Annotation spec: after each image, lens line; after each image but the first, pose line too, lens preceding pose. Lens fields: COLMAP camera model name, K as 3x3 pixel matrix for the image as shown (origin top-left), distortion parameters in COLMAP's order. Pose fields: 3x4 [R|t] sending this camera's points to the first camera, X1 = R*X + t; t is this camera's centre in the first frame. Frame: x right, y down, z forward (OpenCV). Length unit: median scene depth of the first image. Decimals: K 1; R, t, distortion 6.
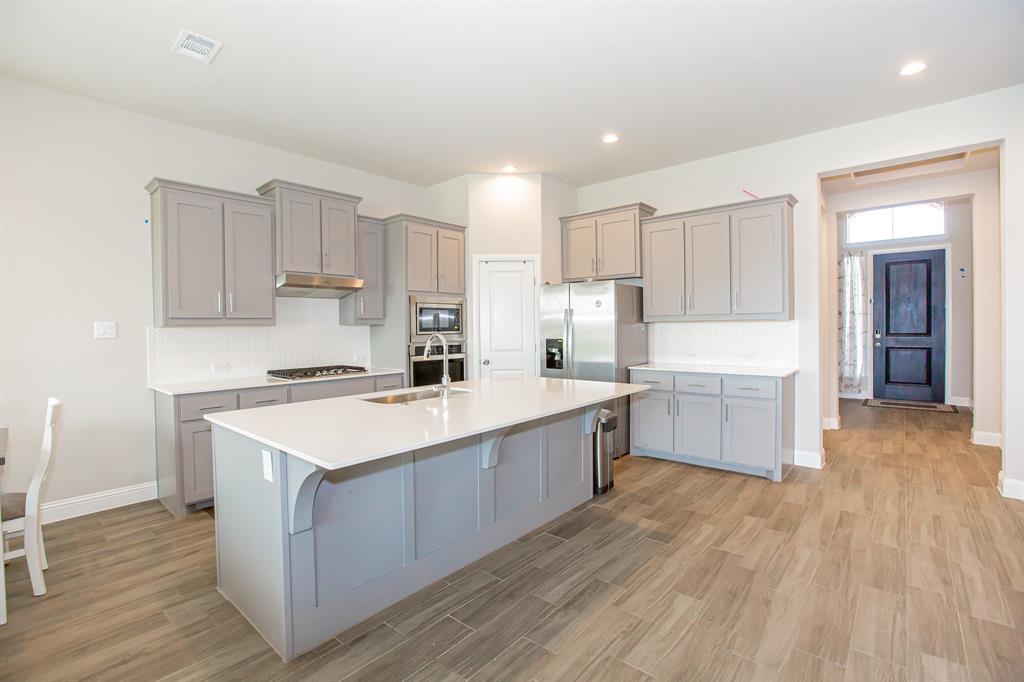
lens RADIAL K [[462.3, 0, 505.3], [0, 462.3, 336.4], [0, 0, 1]] dist [-0.024280, 0.001766]
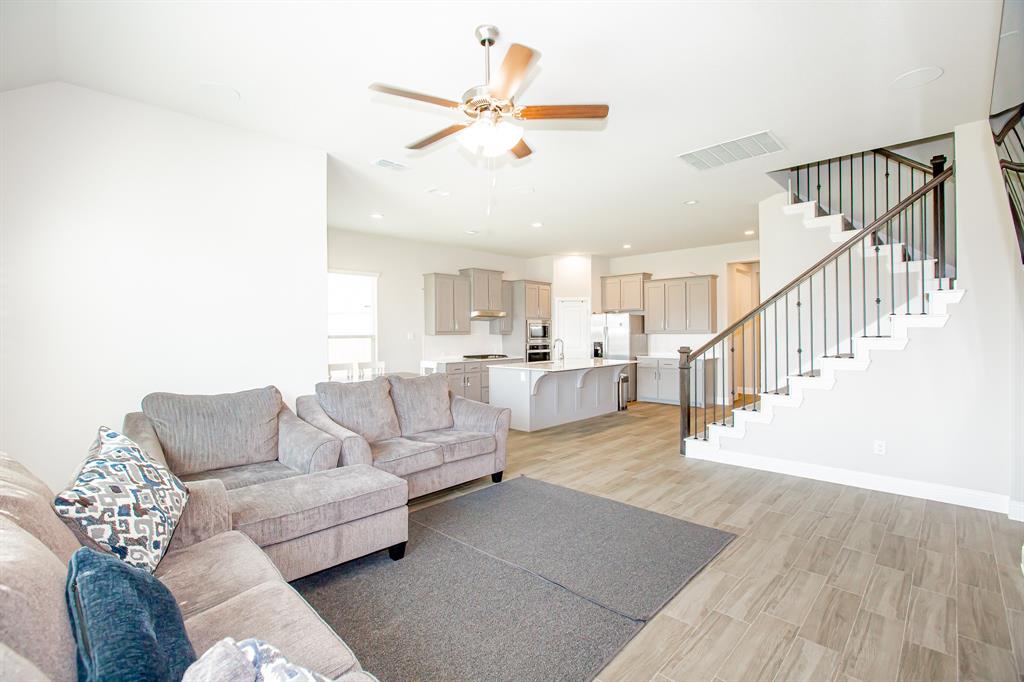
lens RADIAL K [[462.3, 0, 512.9], [0, 462.3, 339.3], [0, 0, 1]] dist [-0.024280, 0.001766]
pose [[0.999247, 0.006940, -0.038162, -0.185553], [-0.007249, 0.999942, -0.007987, 0.012483], [0.038105, 0.008258, 0.999240, -0.994931]]
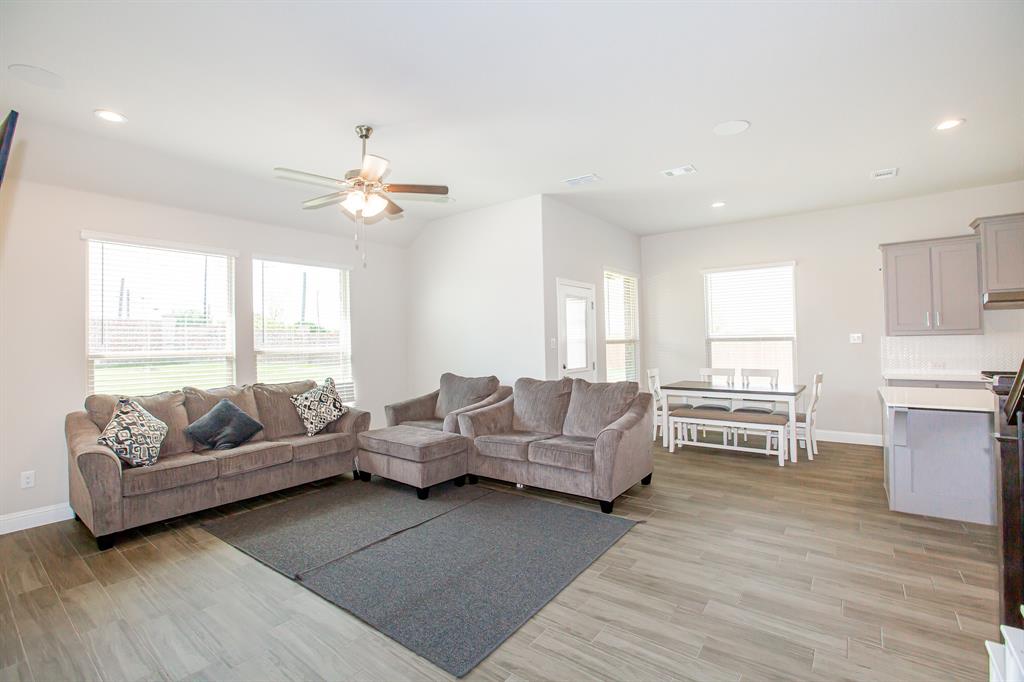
lens RADIAL K [[462.3, 0, 506.3], [0, 462.3, 335.9], [0, 0, 1]] dist [-0.024280, 0.001766]
pose [[0.072761, 0.000647, -0.997349, 0.517441], [-0.004698, 0.999989, 0.000306, -0.011466], [0.997338, 0.004663, 0.072763, -0.308307]]
